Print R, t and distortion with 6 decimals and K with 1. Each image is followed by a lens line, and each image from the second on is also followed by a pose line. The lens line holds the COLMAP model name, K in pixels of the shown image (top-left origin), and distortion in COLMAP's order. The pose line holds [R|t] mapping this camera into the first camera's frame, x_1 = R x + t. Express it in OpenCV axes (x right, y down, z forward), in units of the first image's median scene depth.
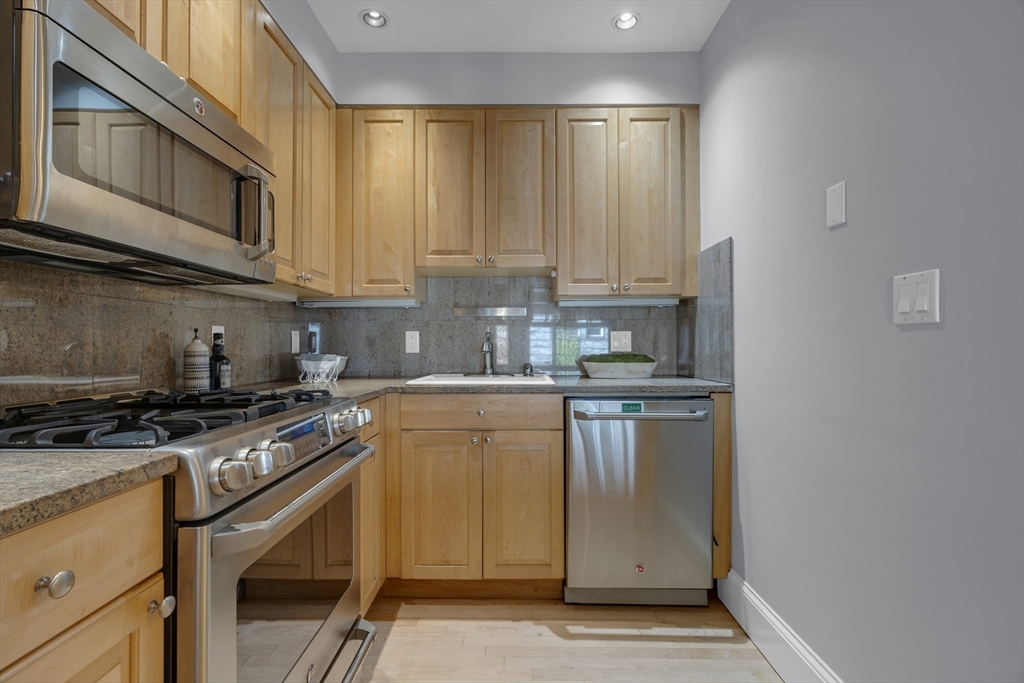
lens RADIAL K [[461.0, 0, 518.9], [0, 461.0, 341.1], [0, 0, 1]] dist [-0.010023, 0.003658]
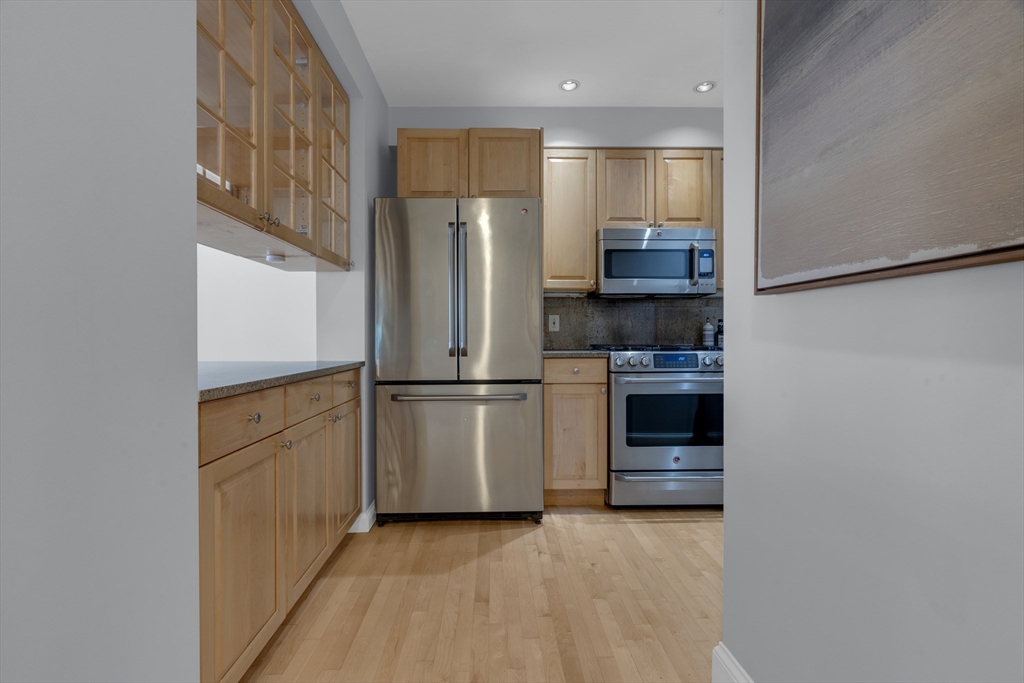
lens RADIAL K [[467.5, 0, 505.9], [0, 467.5, 337.9], [0, 0, 1]] dist [-0.010535, 0.005300]
pose [[0.011327, -0.000067, -0.999936, 1.146226], [0.010837, 0.999941, 0.000056, 0.044775], [0.999877, -0.010837, 0.011328, 0.048745]]
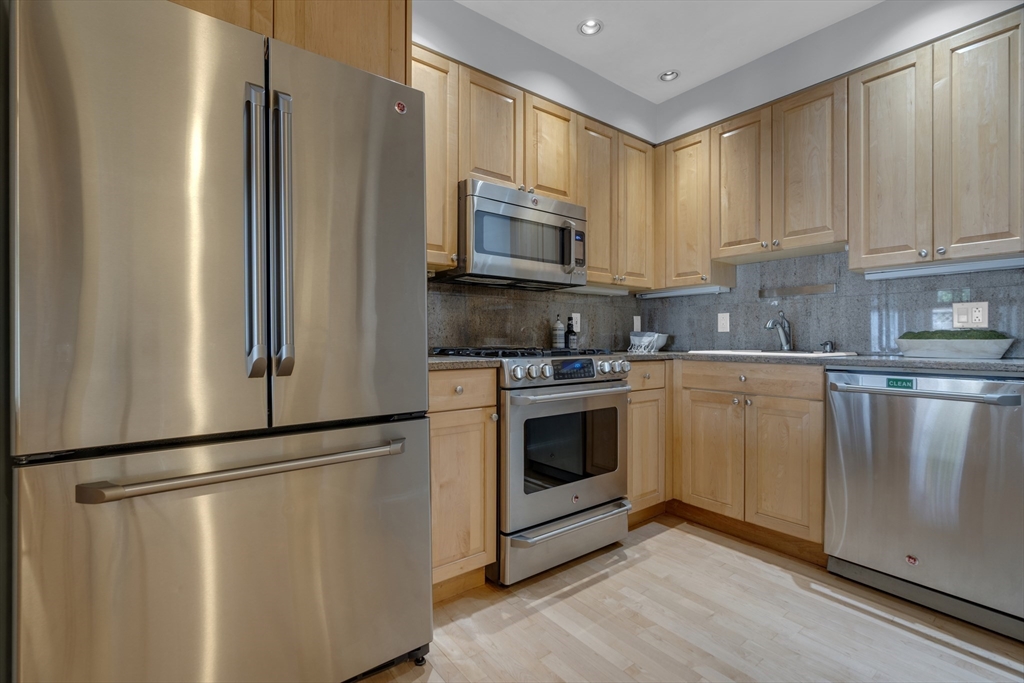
lens RADIAL K [[467.5, 0, 505.6], [0, 467.5, 339.1], [0, 0, 1]] dist [-0.010535, 0.005300]
pose [[0.601221, 0.003476, -0.799075, 0.496198], [0.003932, 0.999966, 0.007308, 0.043073], [0.799073, -0.007536, 0.601187, -0.192823]]
